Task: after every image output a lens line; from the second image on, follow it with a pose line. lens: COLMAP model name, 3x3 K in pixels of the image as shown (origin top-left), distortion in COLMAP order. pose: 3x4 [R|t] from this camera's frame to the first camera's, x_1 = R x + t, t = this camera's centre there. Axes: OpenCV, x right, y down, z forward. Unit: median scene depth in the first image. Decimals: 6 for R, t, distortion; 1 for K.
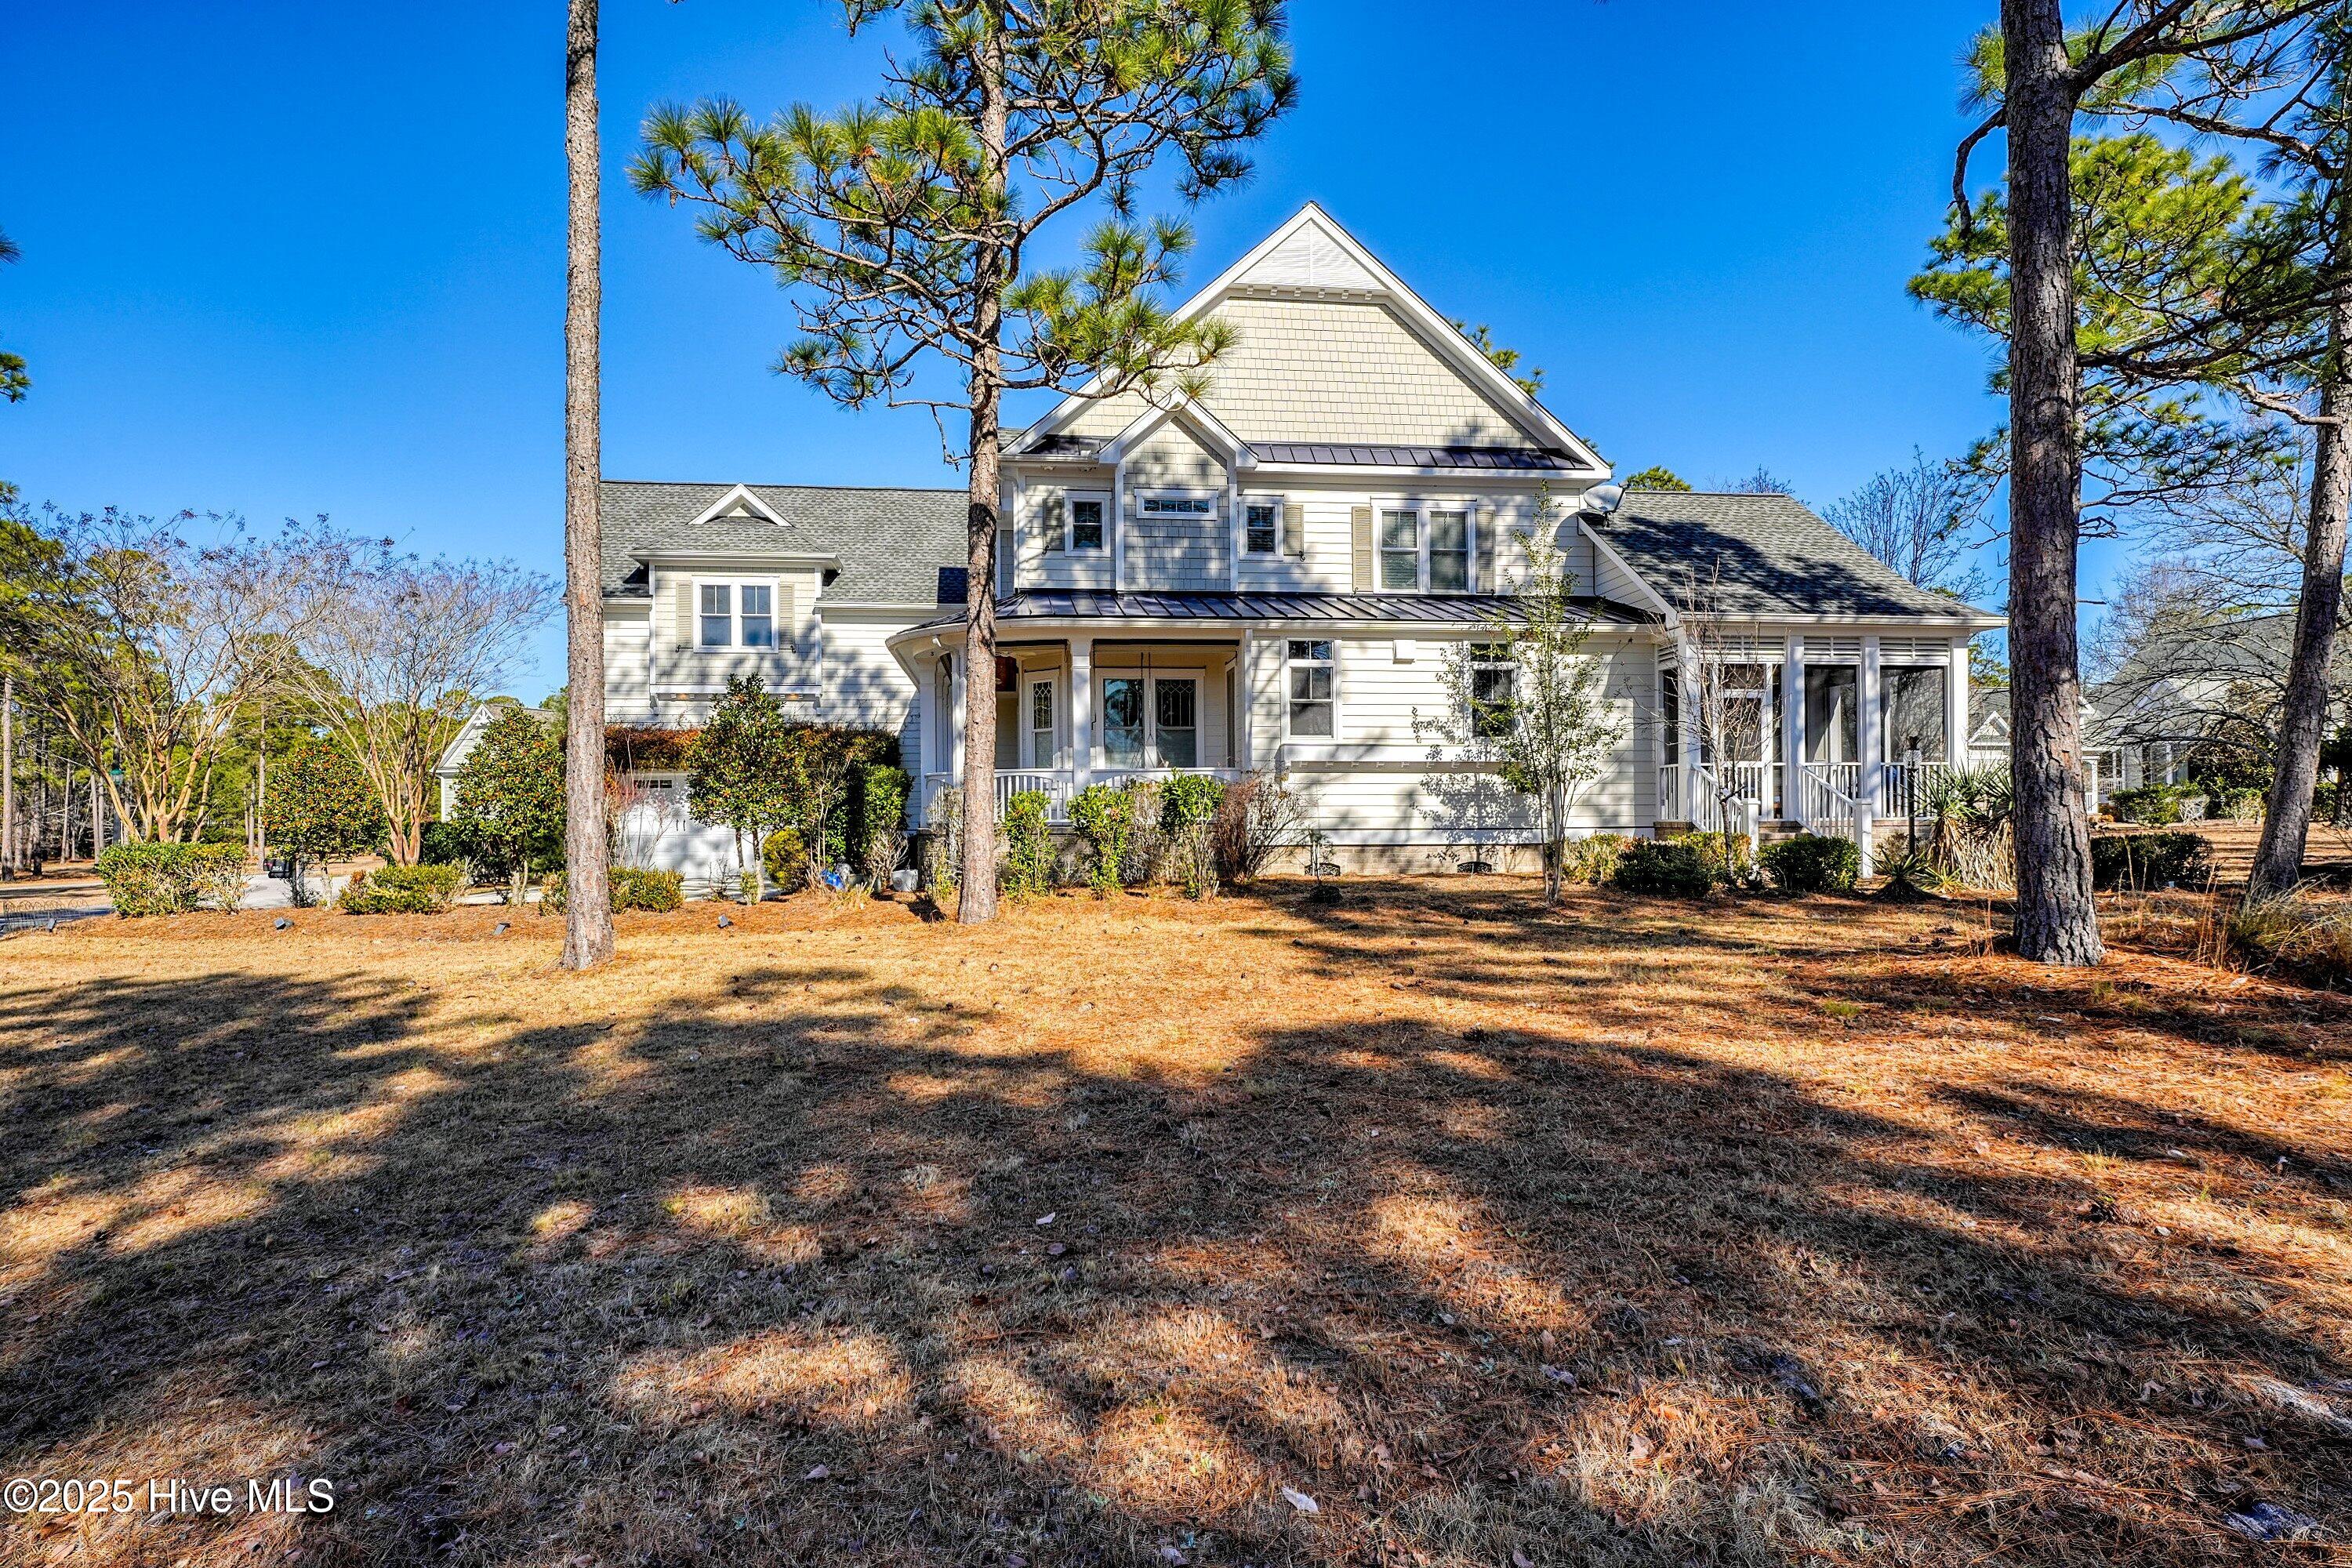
lens RADIAL K [[1039.2, 0, 1191.1], [0, 1039.2, 786.7], [0, 0, 1]] dist [0.021143, -0.000014]
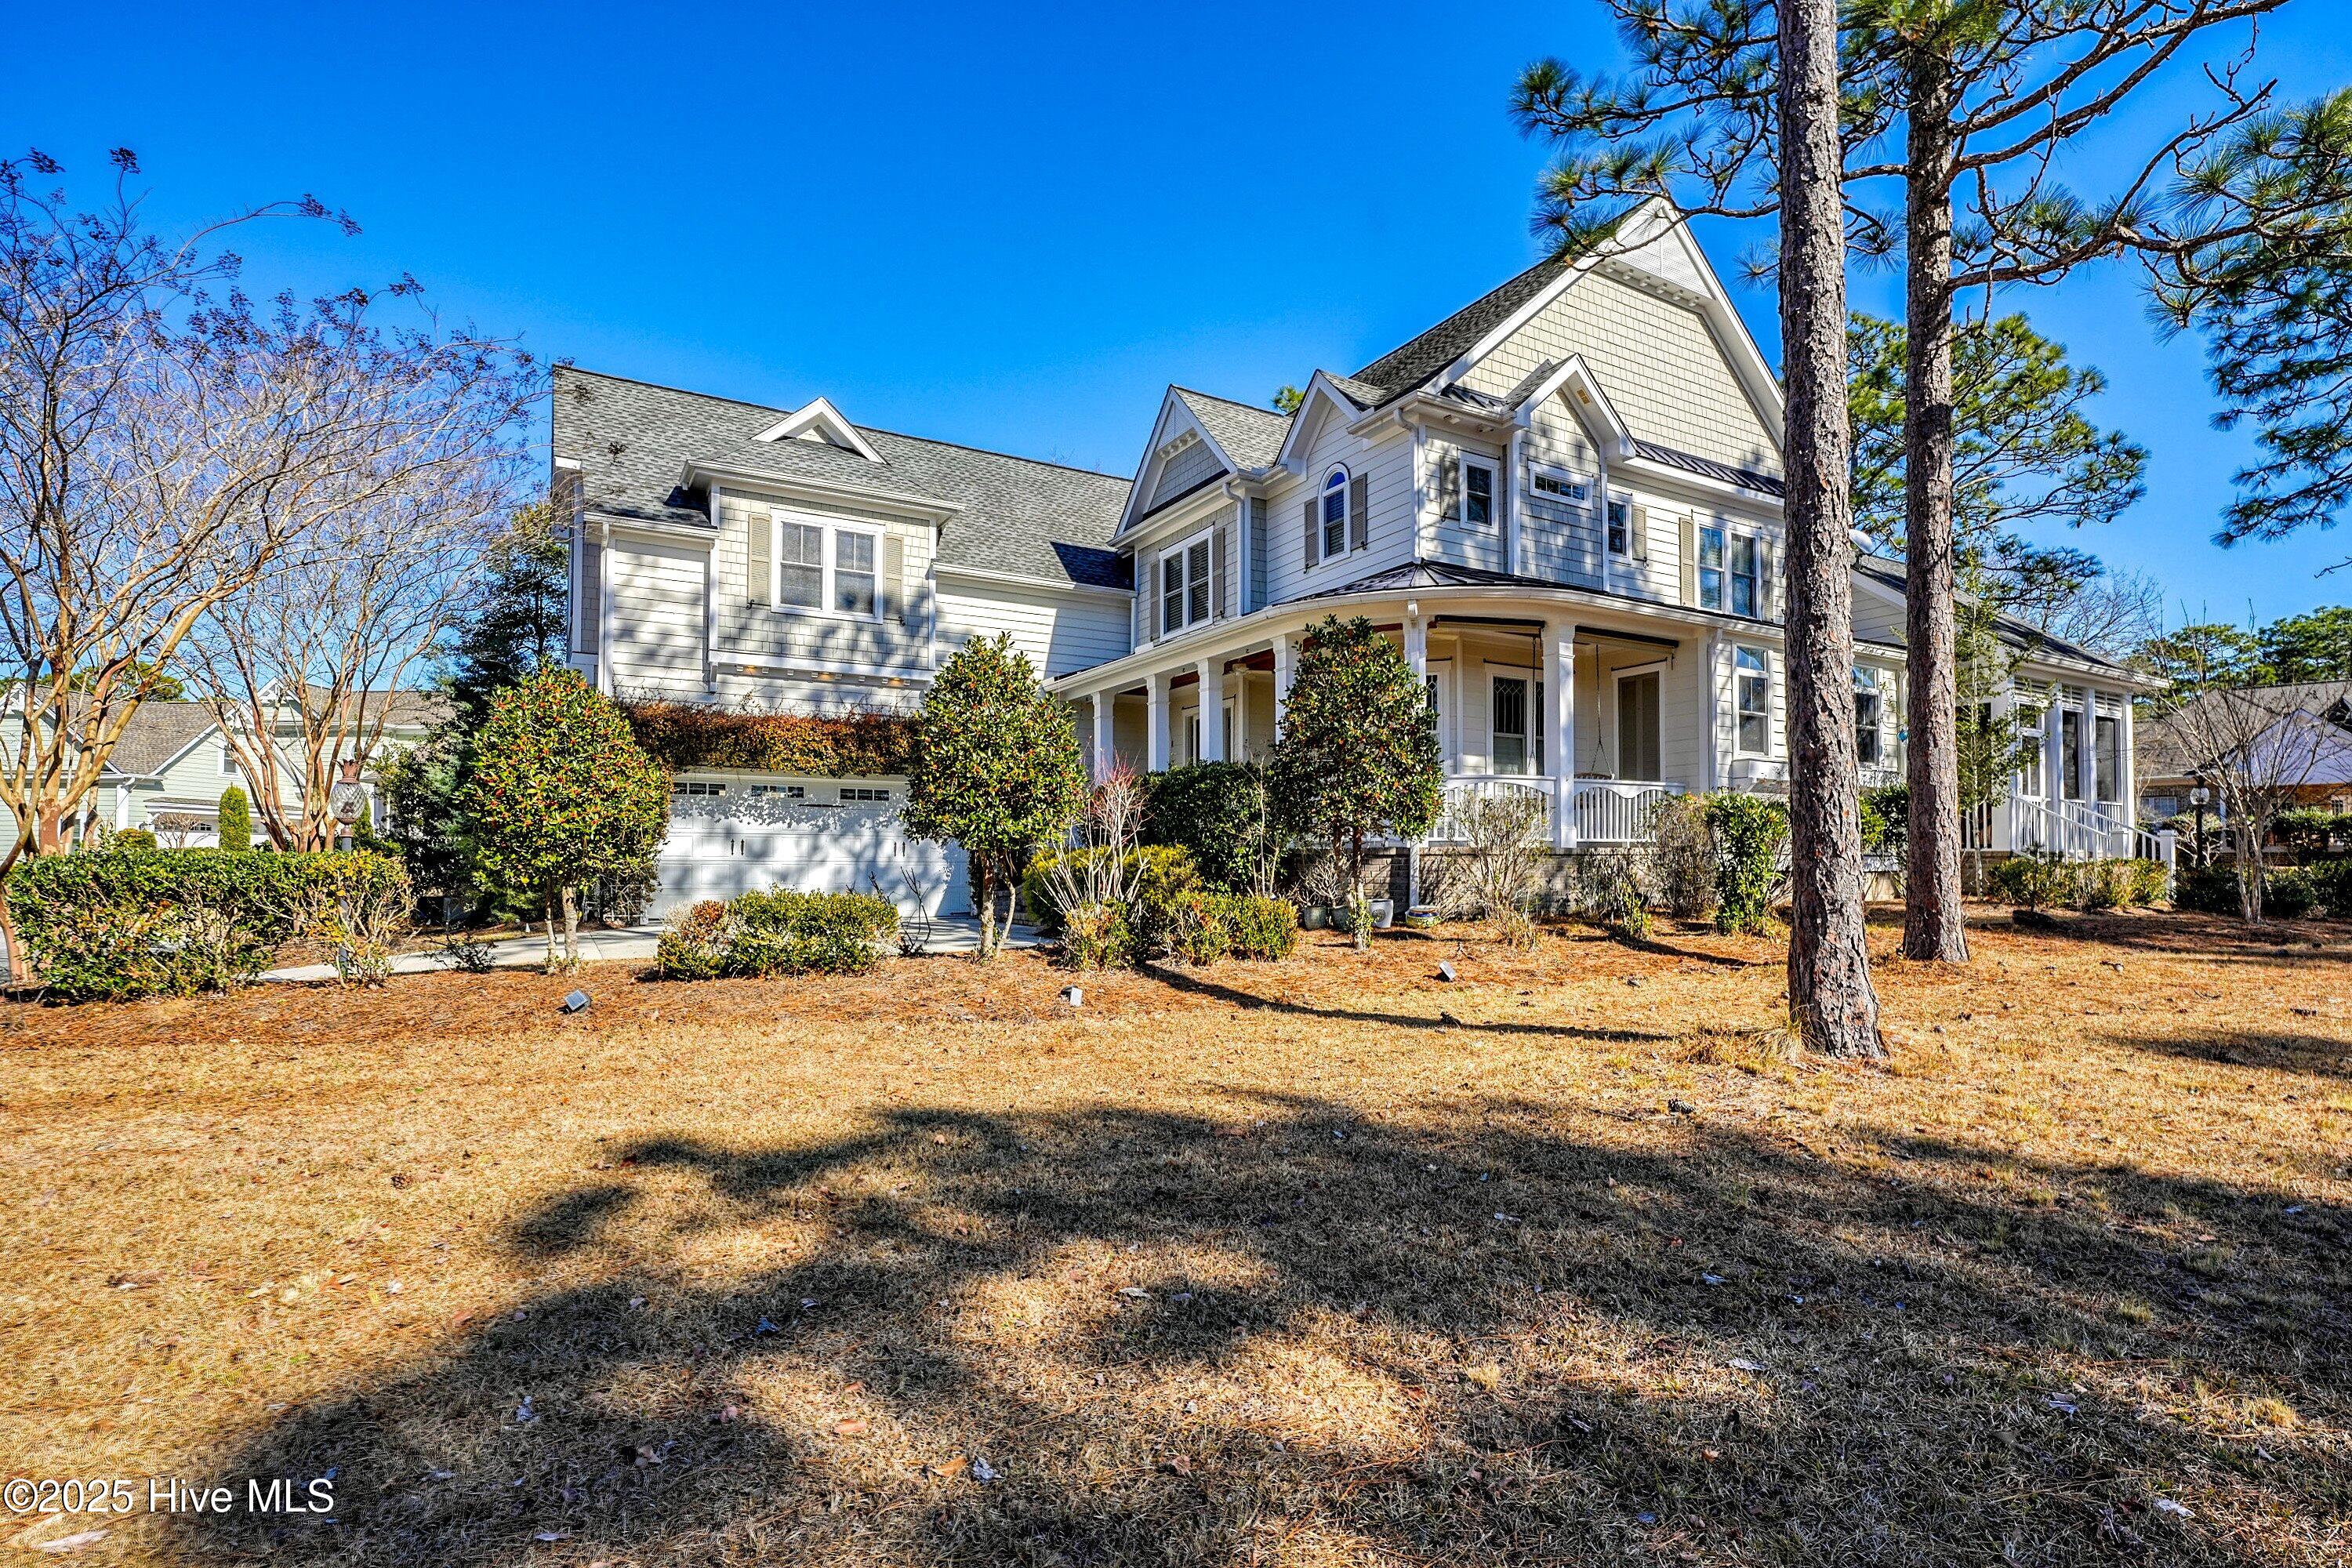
lens RADIAL K [[977.1, 0, 1178.3], [0, 977.1, 821.7], [0, 0, 1]] dist [0.015842, -0.000155]
pose [[0.932986, 0.023046, 0.359173, -0.605200], [-0.018858, 0.999707, -0.015160, 0.032114], [-0.359418, 0.007371, 0.933148, 0.338192]]
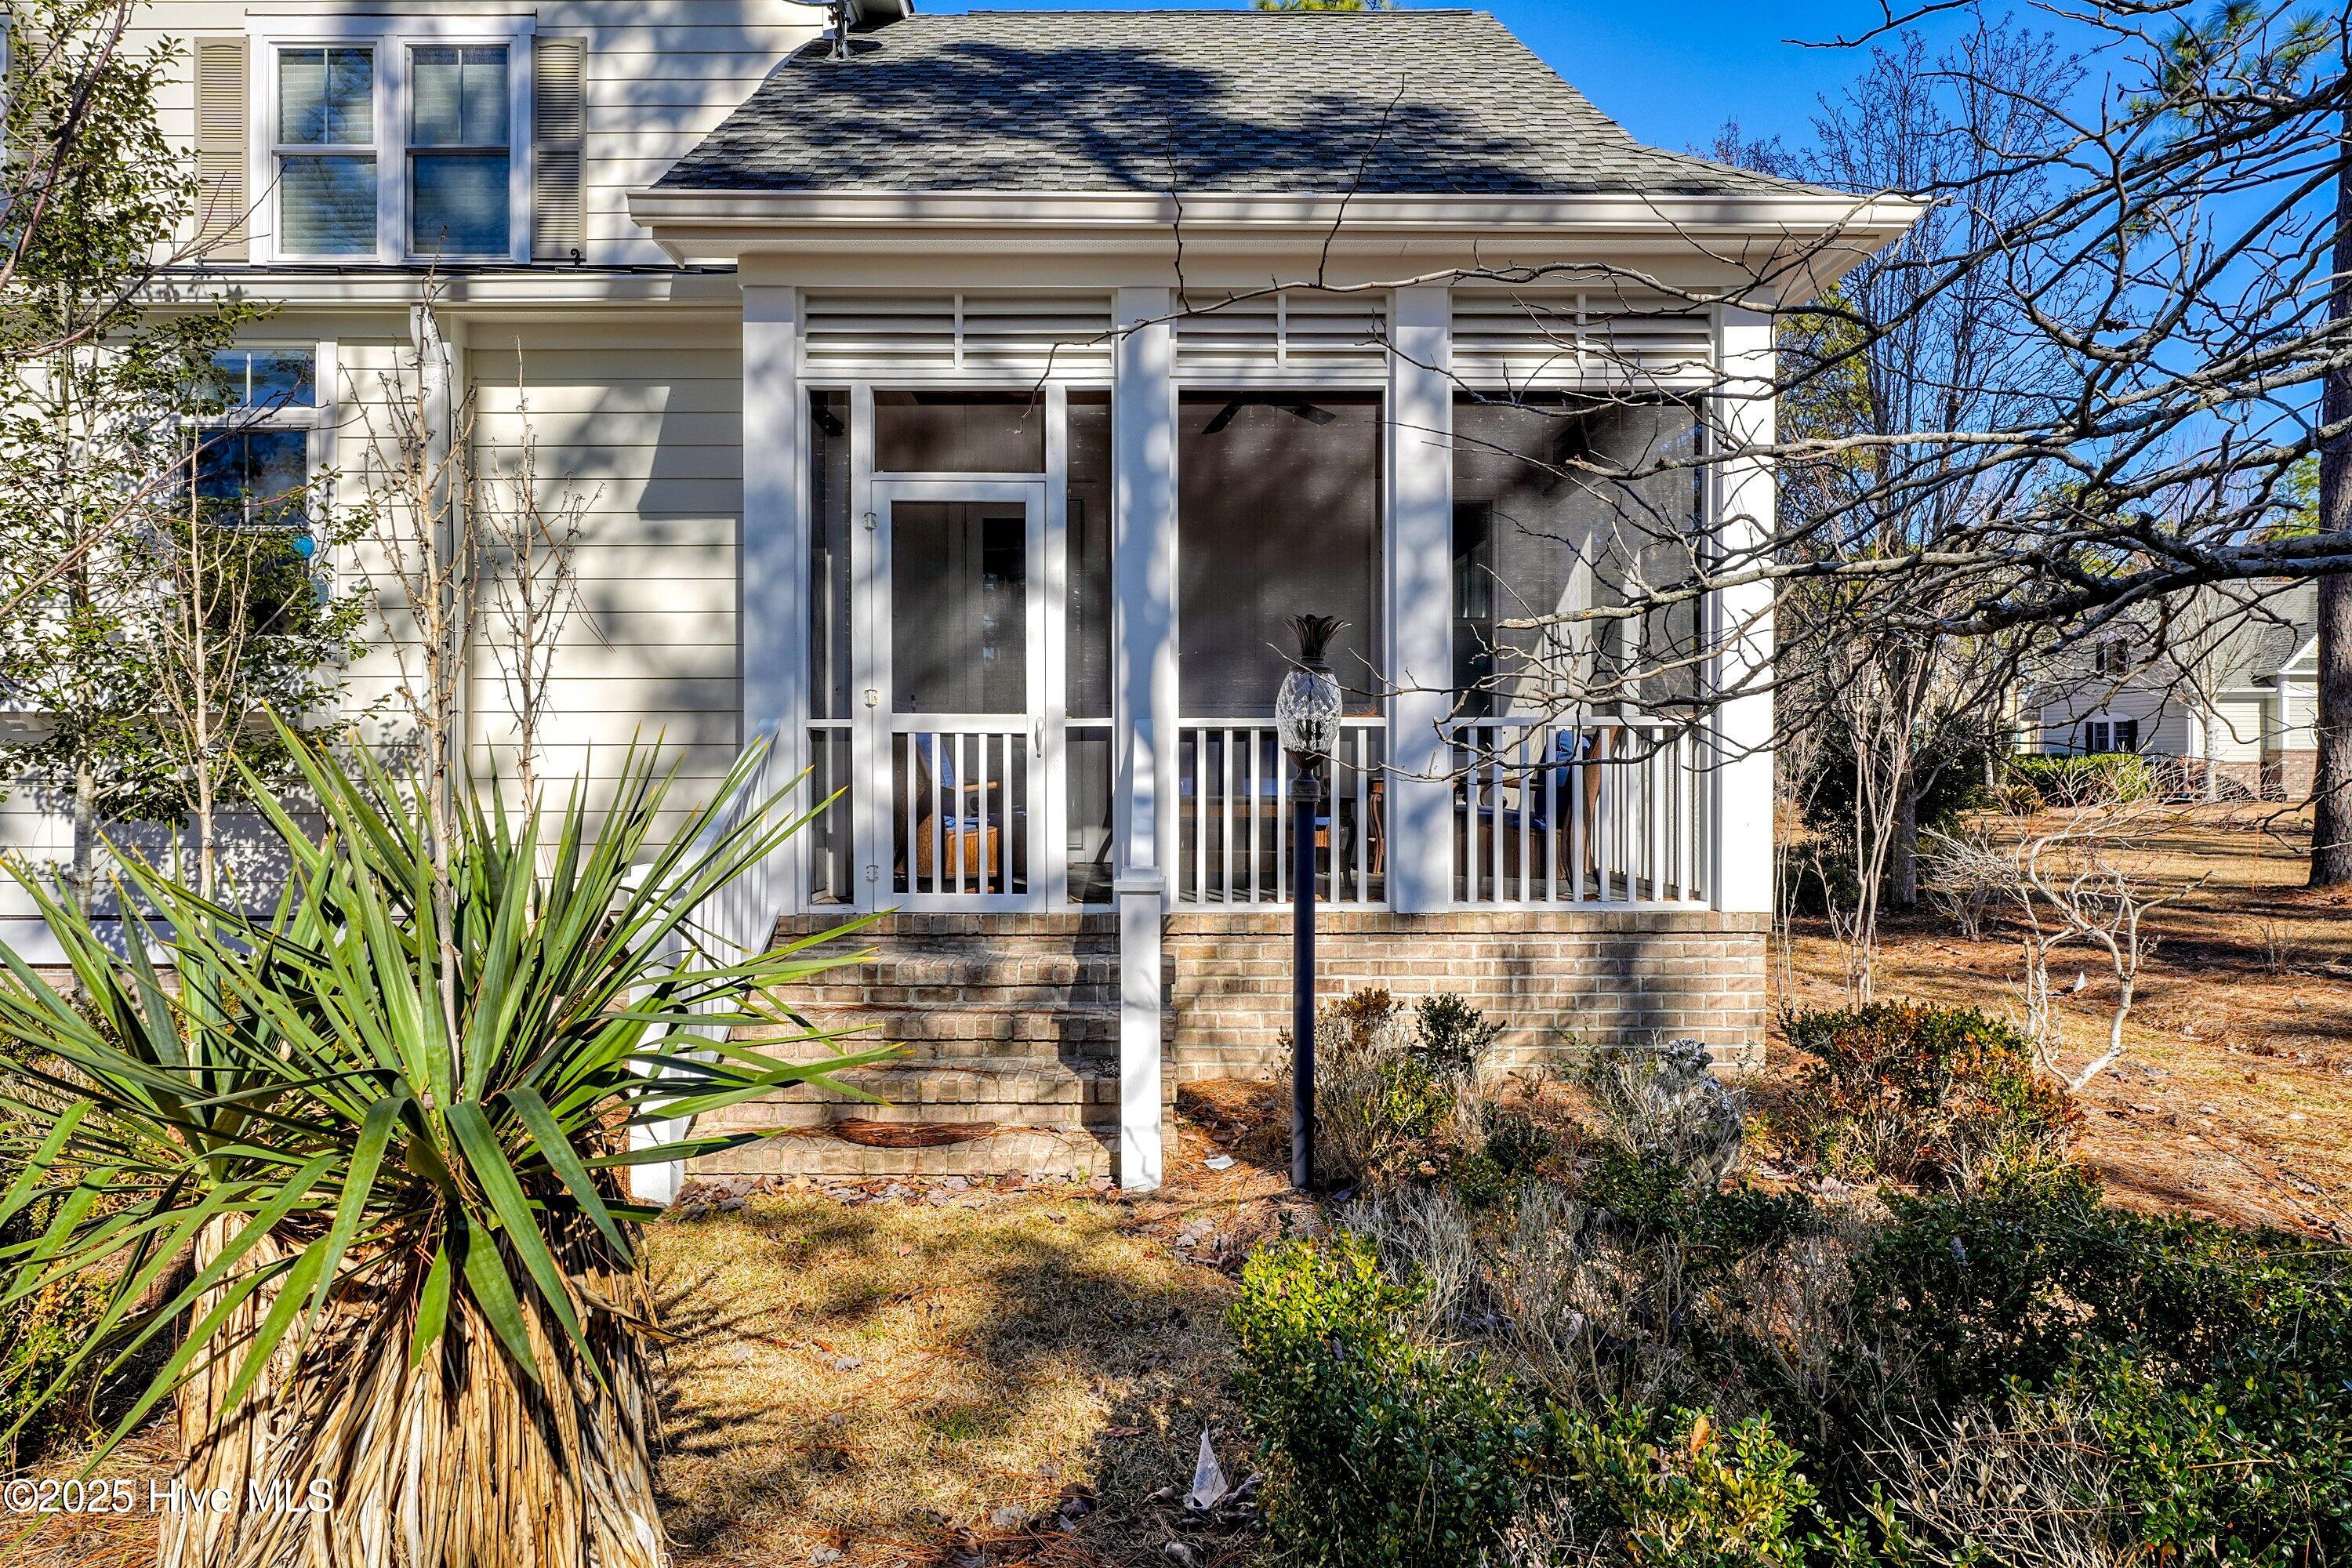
lens RADIAL K [[1239.9, 0, 1171.0], [0, 1239.9, 774.7], [0, 0, 1]] dist [0.000117, -0.000137]
pose [[0.992519, 0.010567, -0.121634, 0.583143], [-0.006730, 0.999468, 0.031915, -0.017193], [0.121906, -0.030858, 0.992062, 0.603195]]
